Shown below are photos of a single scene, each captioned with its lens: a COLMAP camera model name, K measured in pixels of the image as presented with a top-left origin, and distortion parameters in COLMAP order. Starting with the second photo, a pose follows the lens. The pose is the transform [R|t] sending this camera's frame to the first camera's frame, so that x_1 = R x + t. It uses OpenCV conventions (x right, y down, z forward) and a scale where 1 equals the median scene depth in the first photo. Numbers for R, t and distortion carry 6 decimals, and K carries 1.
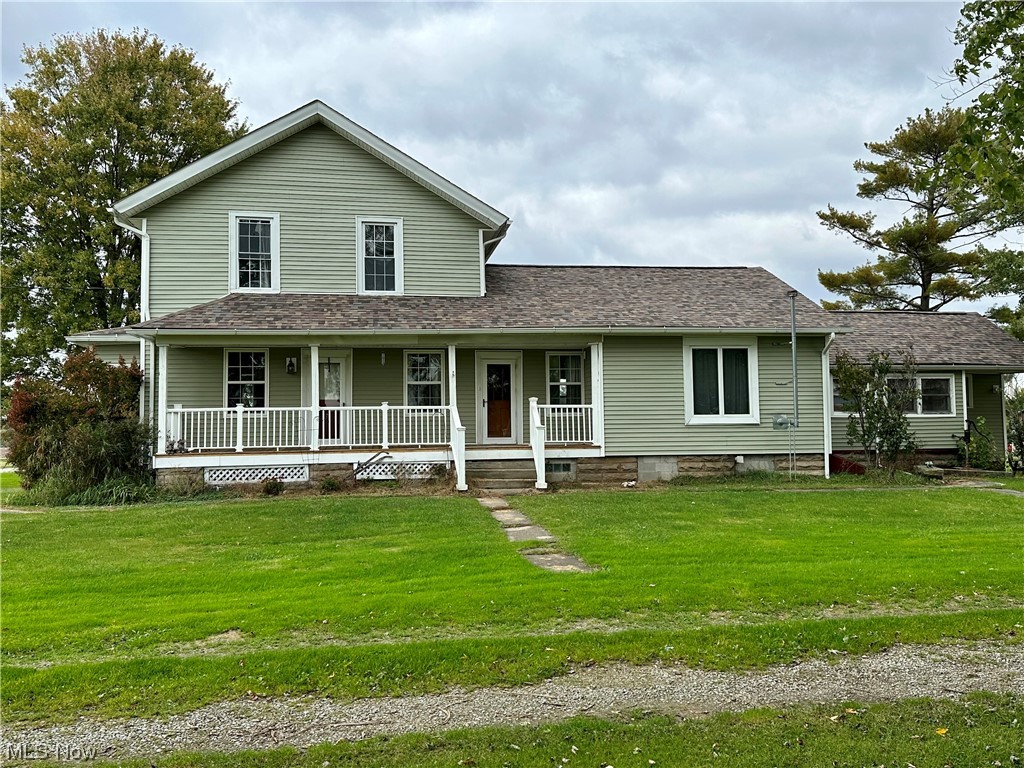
lens RADIAL K [[861.3, 0, 512.0], [0, 861.3, 384.0], [0, 0, 1]] dist [0.153393, -0.297093]
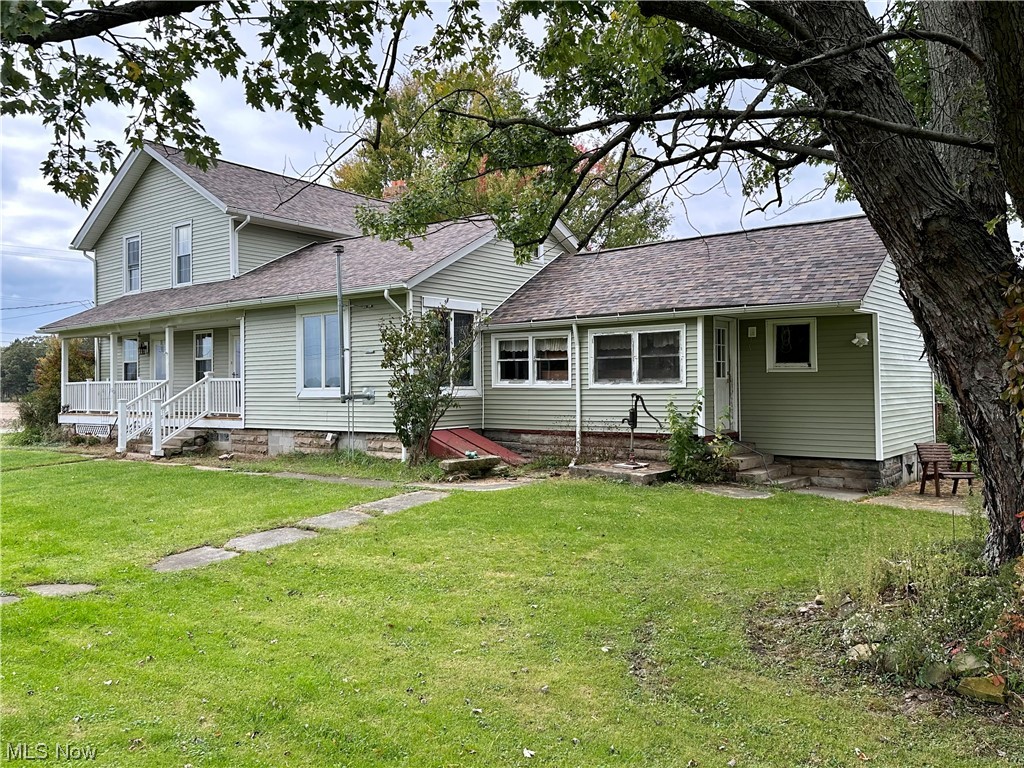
lens RADIAL K [[836.0, 0, 512.0], [0, 836.0, 384.0], [0, 0, 1]] dist [-0.000498, -0.000590]
pose [[0.678423, 0.000807, -0.734671, 1.028352], [0.039099, 0.998543, 0.037202, 0.006850], [0.733631, -0.053964, 0.677402, 0.551428]]
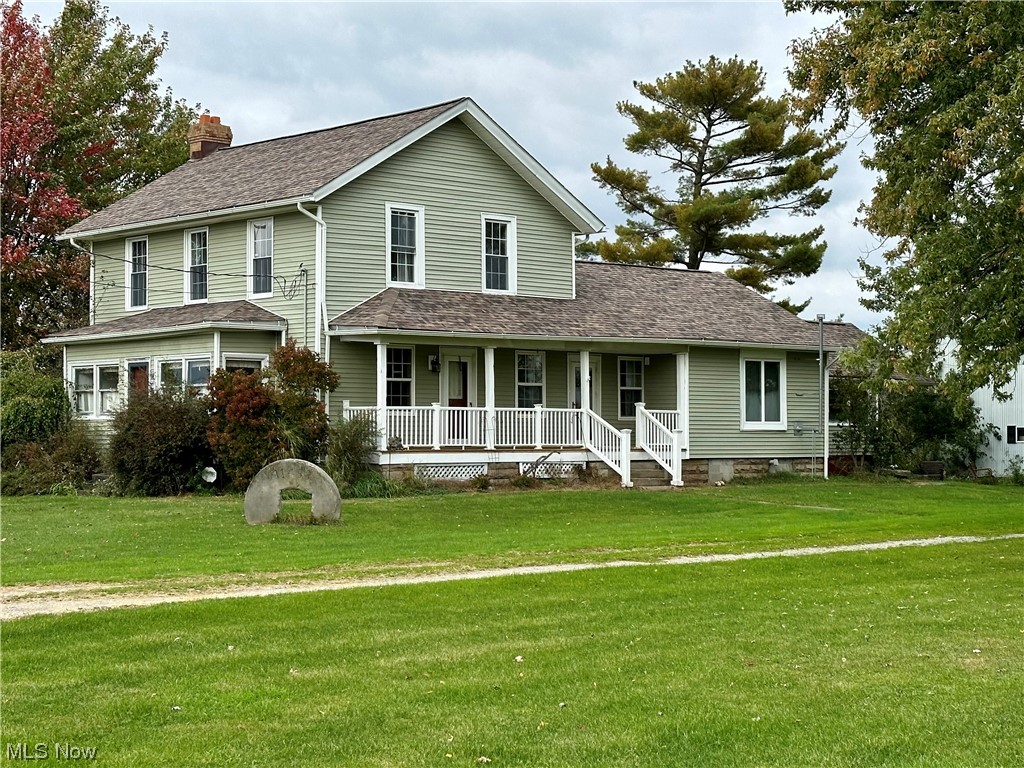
lens RADIAL K [[1866.4, 0, 512.0], [0, 1866.4, 384.0], [0, 0, 1]] dist [0.023369, -0.021882]
pose [[0.837117, 0.029187, 0.546245, -1.322575], [-0.041463, 0.999088, 0.010158, -0.023177], [-0.545451, -0.031153, 0.837564, -0.808243]]
